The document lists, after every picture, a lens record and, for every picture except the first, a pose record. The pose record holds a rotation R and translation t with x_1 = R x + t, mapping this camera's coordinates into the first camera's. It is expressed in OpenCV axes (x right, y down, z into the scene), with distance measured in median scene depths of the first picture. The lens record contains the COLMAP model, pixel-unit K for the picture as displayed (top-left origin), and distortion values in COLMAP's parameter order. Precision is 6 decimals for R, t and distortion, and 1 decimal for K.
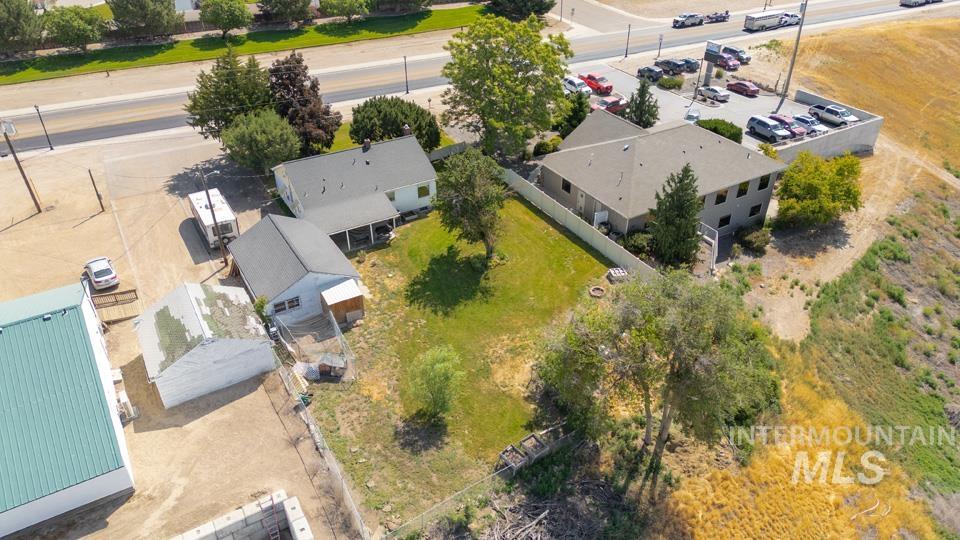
lens RADIAL K [[669.5, 0, 480.0], [0, 669.5, 270.0], [0, 0, 1]] dist [0.053455, -0.051003]
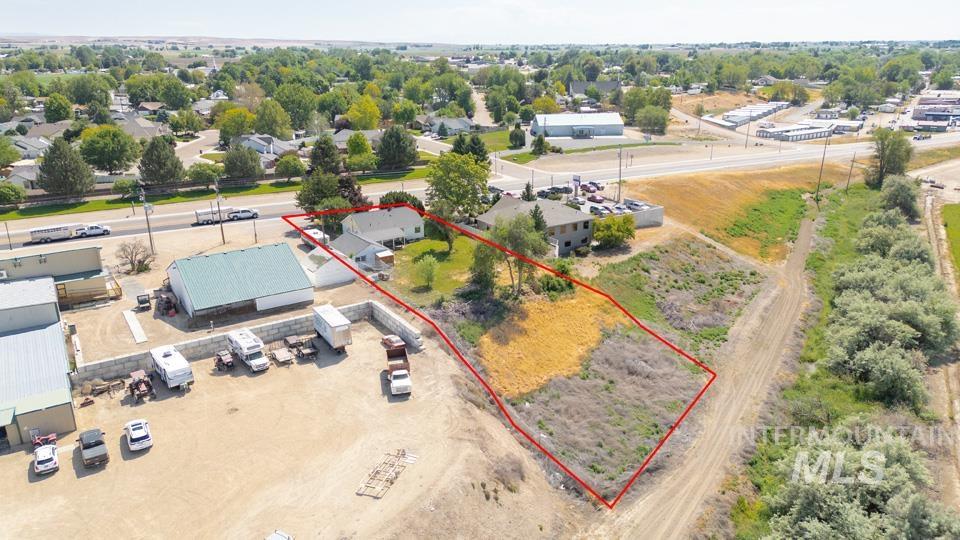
lens RADIAL K [[669.5, 0, 480.0], [0, 669.5, 270.0], [0, 0, 1]] dist [0.053455, -0.051003]
pose [[0.998603, -0.022439, 0.047842, 0.005166], [0.034561, 0.962212, -0.270101, 0.591927], [-0.039974, 0.271377, 0.961643, -0.985031]]
